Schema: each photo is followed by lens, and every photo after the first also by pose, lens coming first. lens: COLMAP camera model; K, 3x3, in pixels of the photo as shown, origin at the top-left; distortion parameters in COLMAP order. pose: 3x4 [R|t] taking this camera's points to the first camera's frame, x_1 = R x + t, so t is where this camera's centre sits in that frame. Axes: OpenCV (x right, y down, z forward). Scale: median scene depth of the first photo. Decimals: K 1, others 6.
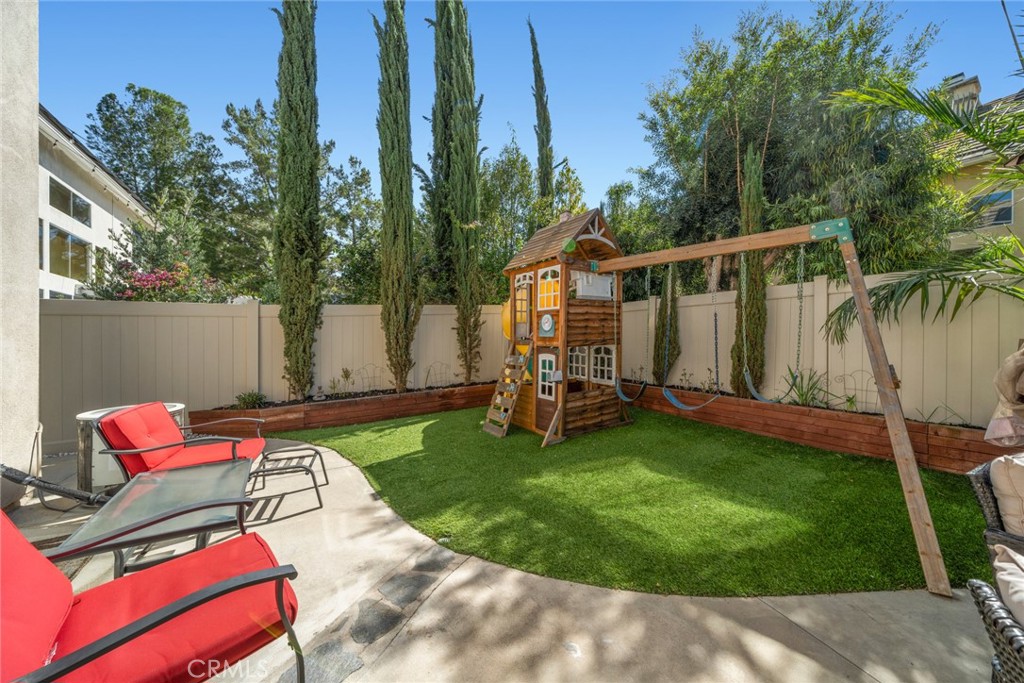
lens RADIAL K [[371.4, 0, 513.3], [0, 371.4, 330.4], [0, 0, 1]] dist [0.000383, -0.000029]
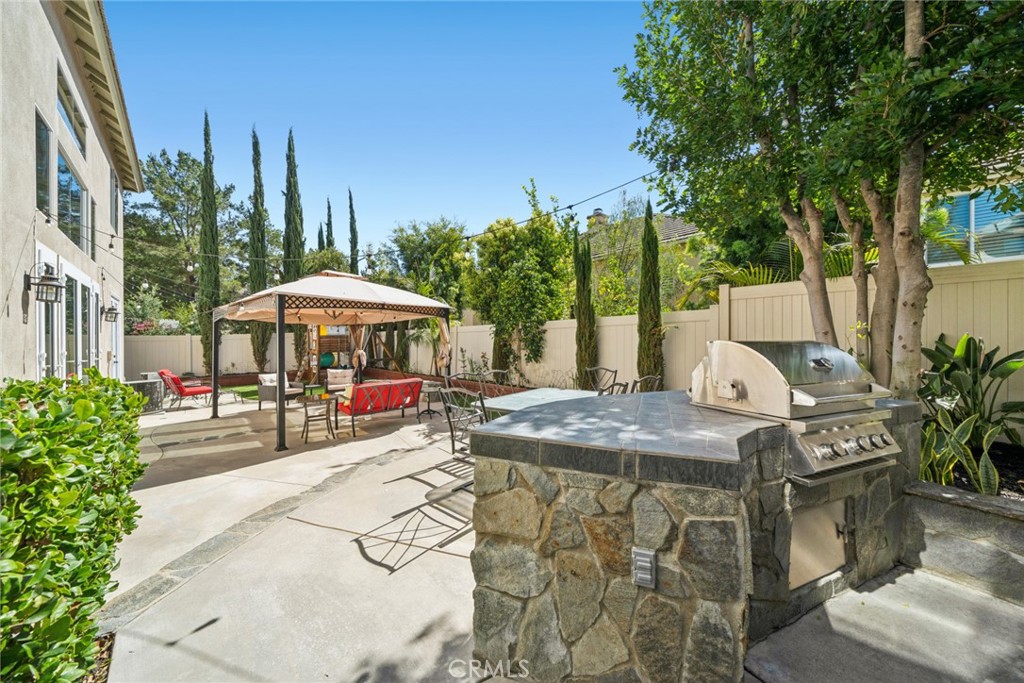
lens RADIAL K [[361.1, 0, 512.0], [0, 361.1, 341.5], [0, 0, 1]] dist [0.000934, 0.000020]
pose [[0.981199, 0.005978, 0.192908, 0.774094], [-0.008496, 0.999889, 0.012226, -0.065511], [-0.192813, -0.013635, 0.981141, -1.451597]]
